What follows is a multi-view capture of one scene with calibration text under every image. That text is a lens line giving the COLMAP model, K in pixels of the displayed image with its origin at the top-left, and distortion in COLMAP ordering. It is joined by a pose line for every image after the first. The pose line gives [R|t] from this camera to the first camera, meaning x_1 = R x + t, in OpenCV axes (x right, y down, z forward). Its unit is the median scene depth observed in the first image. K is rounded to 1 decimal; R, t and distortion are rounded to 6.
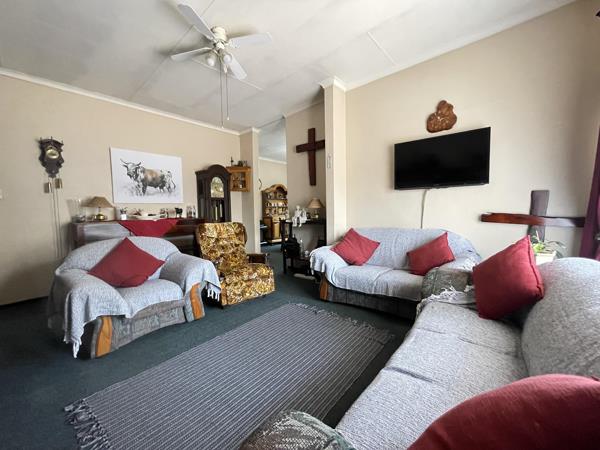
lens RADIAL K [[241.3, 0, 299.5], [0, 241.3, 226.4], [0, 0, 1]] dist [-0.001800, -0.000223]
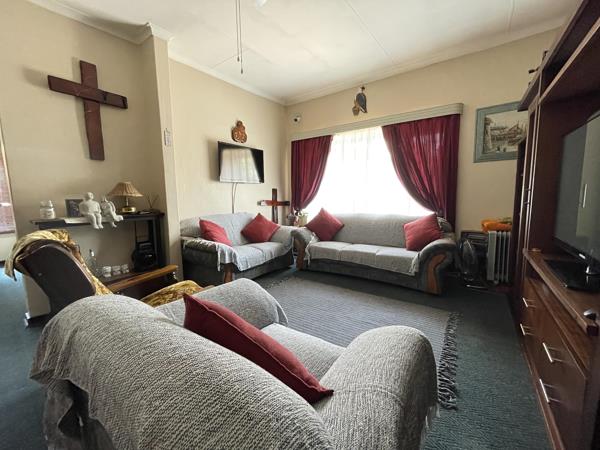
lens RADIAL K [[241.3, 0, 299.1], [0, 241.3, 222.1], [0, 0, 1]] dist [-0.001800, -0.000223]
pose [[-0.061549, -0.094858, 0.993586, -0.867121], [0.074914, 0.992227, 0.099368, -0.047358], [-0.995289, 0.080549, -0.053964, 0.761442]]
